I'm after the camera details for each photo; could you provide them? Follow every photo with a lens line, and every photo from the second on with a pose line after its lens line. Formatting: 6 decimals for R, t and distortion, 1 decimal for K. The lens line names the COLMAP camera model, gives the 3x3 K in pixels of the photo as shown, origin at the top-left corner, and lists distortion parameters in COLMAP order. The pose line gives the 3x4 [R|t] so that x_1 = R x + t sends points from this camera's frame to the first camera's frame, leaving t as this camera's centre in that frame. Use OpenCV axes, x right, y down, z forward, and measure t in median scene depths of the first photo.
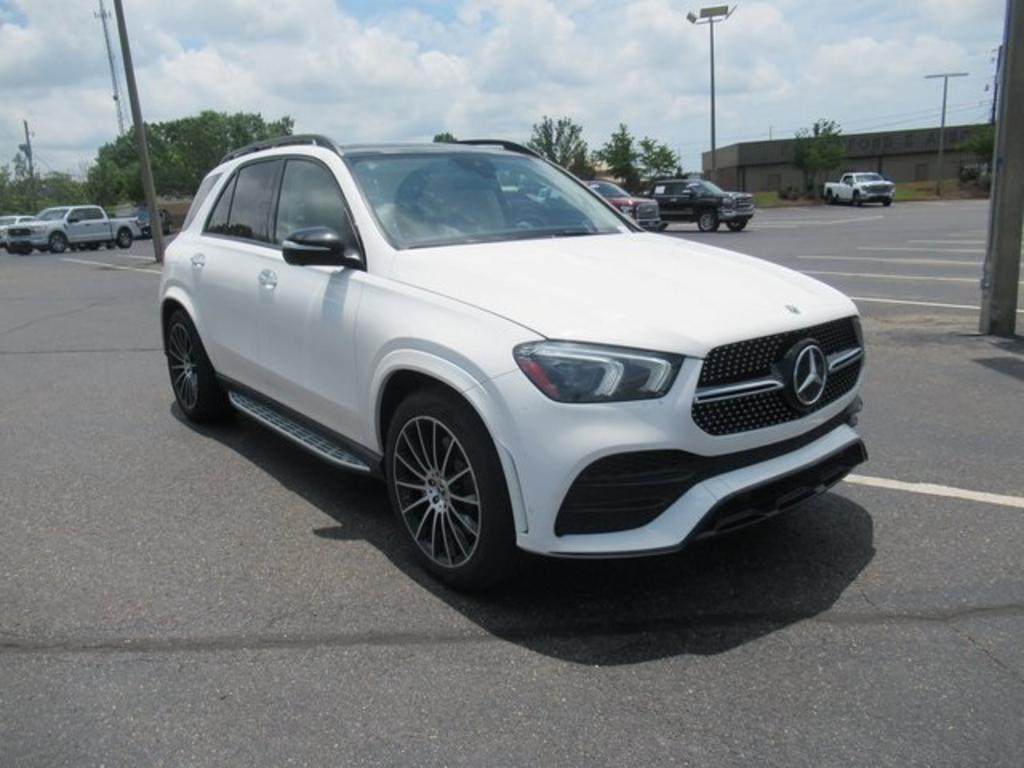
lens RADIAL K [[786.4, 0, 519.4], [0, 786.4, 383.7], [0, 0, 1]] dist [-0.005841, 0.012579]
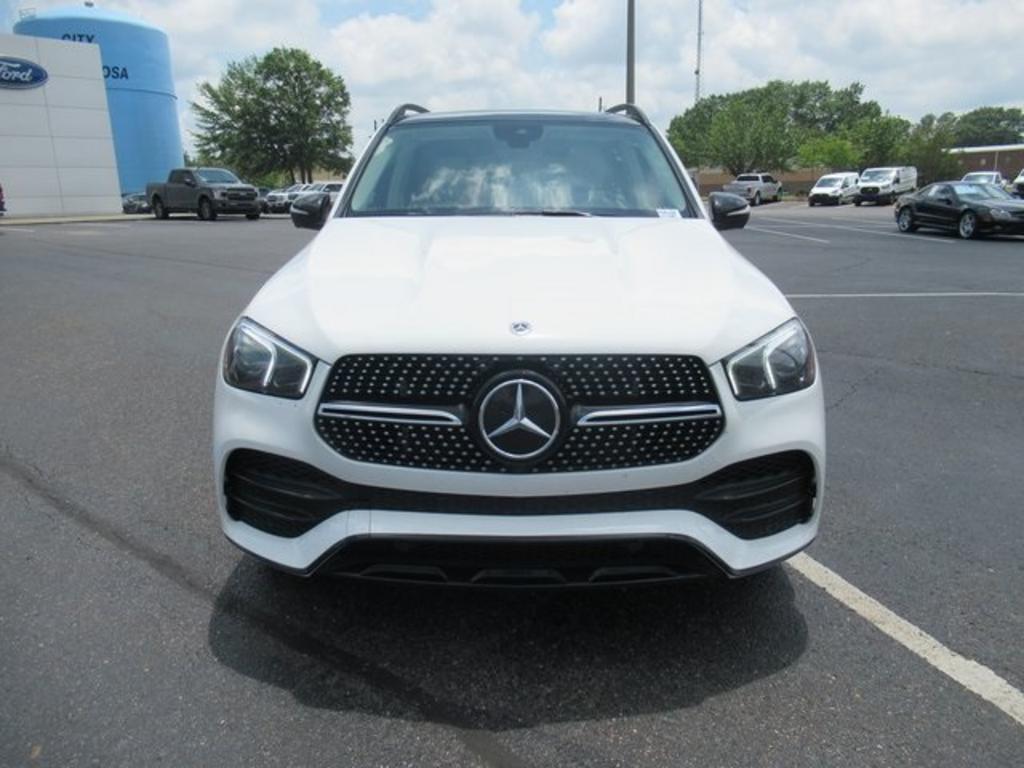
lens RADIAL K [[786.4, 0, 506.5], [0, 786.4, 385.0], [0, 0, 1]] dist [-0.005841, 0.012579]
pose [[0.761383, 0.194556, -0.618421, 0.746907], [-0.172176, 0.980334, 0.096435, -0.102907], [0.625021, 0.033053, 0.779908, 0.383721]]
